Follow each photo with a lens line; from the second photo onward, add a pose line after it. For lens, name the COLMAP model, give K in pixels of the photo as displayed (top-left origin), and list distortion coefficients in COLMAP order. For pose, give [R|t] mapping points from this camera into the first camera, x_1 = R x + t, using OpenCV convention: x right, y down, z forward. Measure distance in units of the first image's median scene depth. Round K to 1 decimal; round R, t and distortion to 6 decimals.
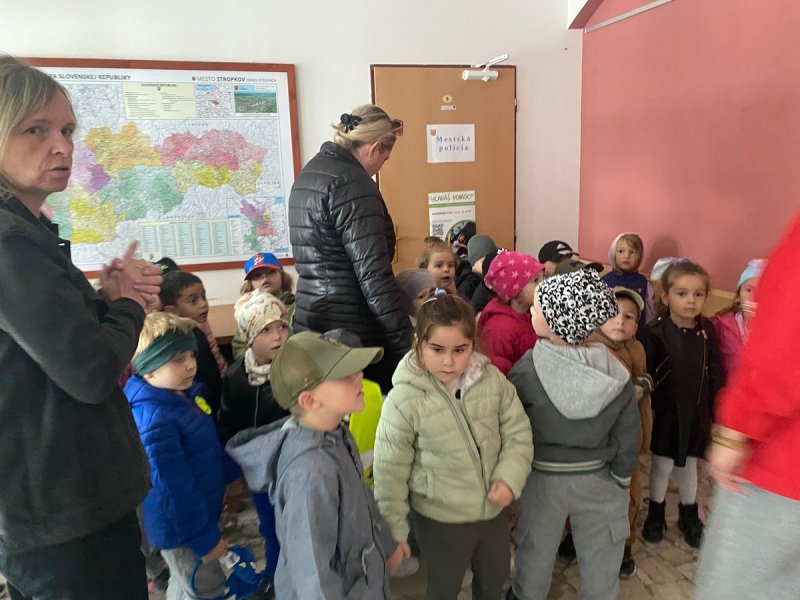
lens RADIAL K [[610.6, 0, 395.7], [0, 610.6, 303.1], [0, 0, 1]] dist [0.023443, -0.020715]
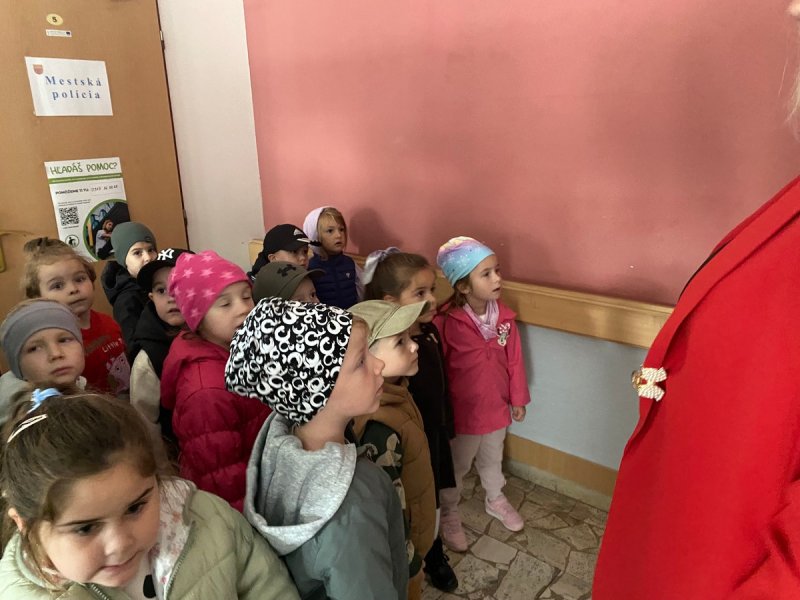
lens RADIAL K [[610.6, 0, 398.2], [0, 610.6, 303.2], [0, 0, 1]] dist [0.023443, -0.020715]
pose [[0.855508, -0.134304, 0.500069, 0.027673], [0.106978, 0.990784, 0.083080, -0.041108], [-0.506618, -0.017579, 0.861991, 0.221095]]
